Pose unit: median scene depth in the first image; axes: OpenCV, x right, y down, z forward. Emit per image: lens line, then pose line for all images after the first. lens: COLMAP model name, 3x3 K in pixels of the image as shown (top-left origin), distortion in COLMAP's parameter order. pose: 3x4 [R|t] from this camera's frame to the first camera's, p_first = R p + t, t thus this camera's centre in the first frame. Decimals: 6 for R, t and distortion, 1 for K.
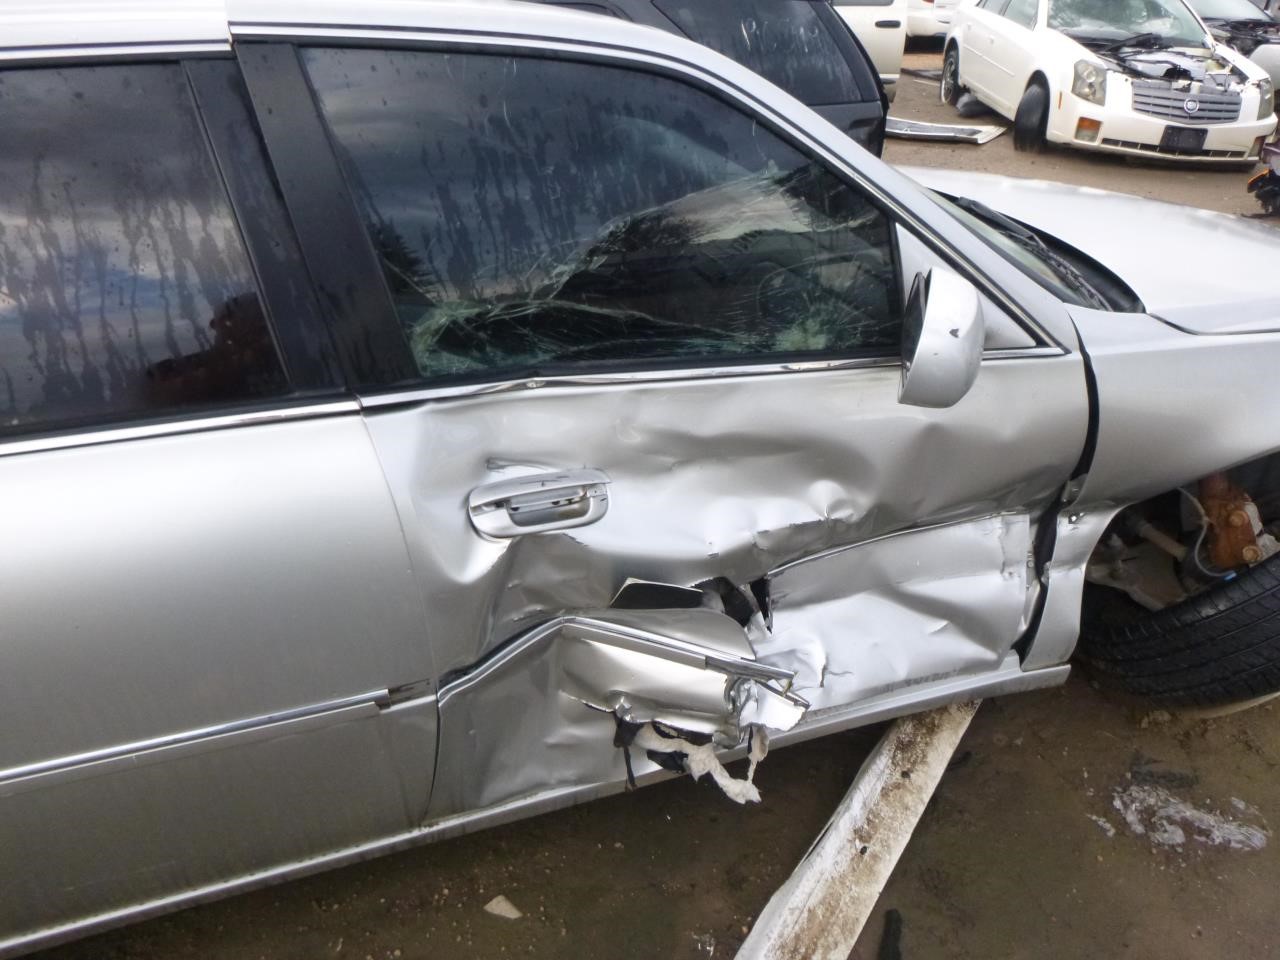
lens RADIAL K [[973.9, 0, 644.6], [0, 973.9, 483.7], [0, 0, 1]] dist [-0.021698, -0.009302]
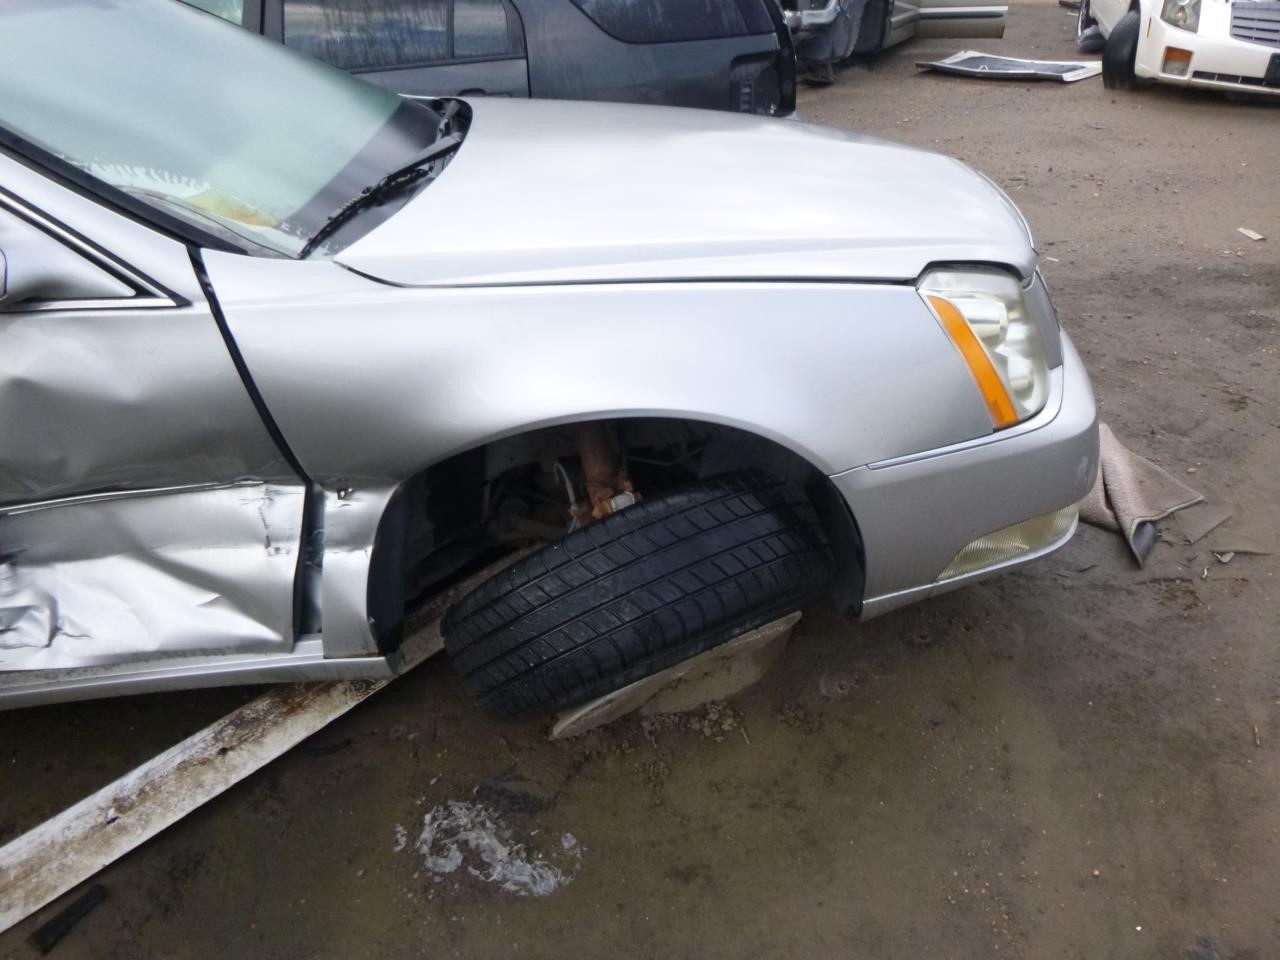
lens RADIAL K [[973.9, 0, 664.4], [0, 973.9, 479.3], [0, 0, 1]] dist [-0.021698, -0.009302]
pose [[0.971241, 0.067812, -0.228239, 1.039310], [-0.058650, 0.997186, 0.046697, -0.040774], [0.230763, -0.031968, 0.972485, 0.223524]]
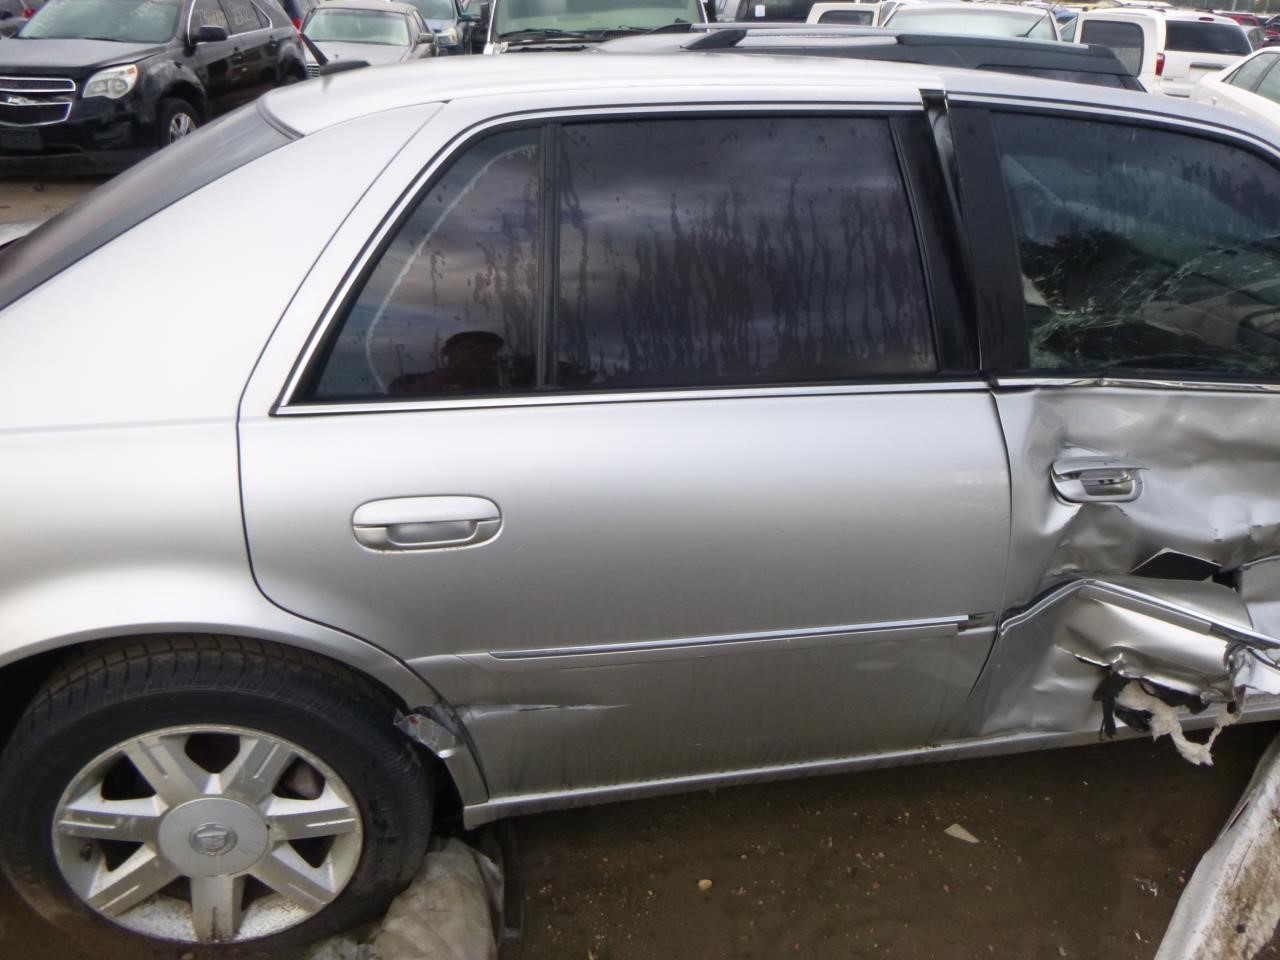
lens RADIAL K [[973.9, 0, 640.9], [0, 973.9, 475.1], [0, 0, 1]] dist [-0.021698, -0.009302]
pose [[0.985043, 0.090639, -0.146545, -0.411790], [-0.098801, 0.993880, -0.049402, 0.109475], [0.141170, 0.063141, 0.987970, -0.243047]]
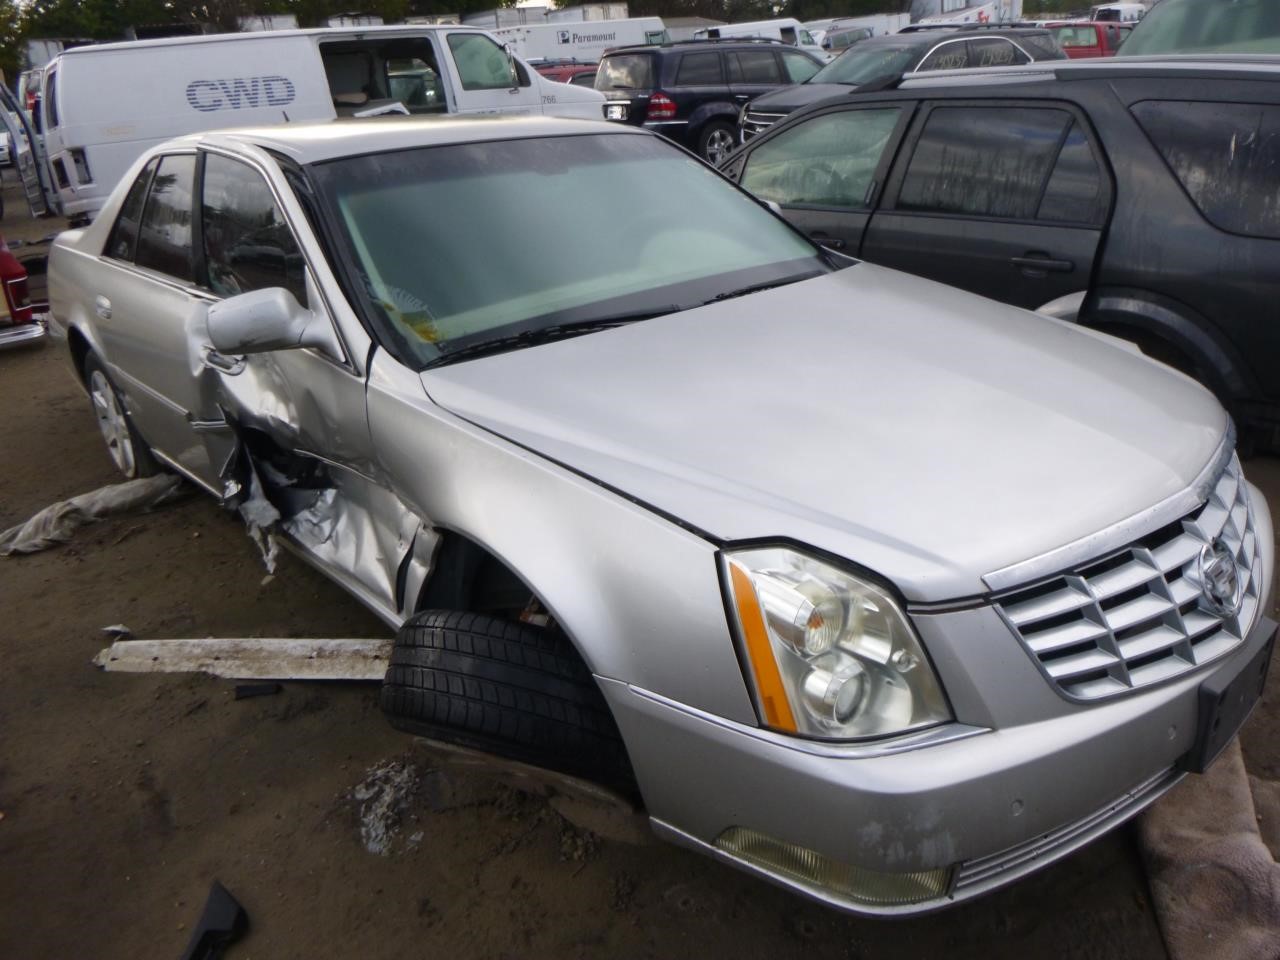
lens RADIAL K [[973.9, 0, 644.9], [0, 973.9, 475.0], [0, 0, 1]] dist [-0.021698, -0.009302]
pose [[0.379801, 0.332444, -0.863268, 1.831243], [-0.390056, 0.903733, 0.176420, -0.407546], [0.838813, 0.269718, 0.472910, 0.687025]]
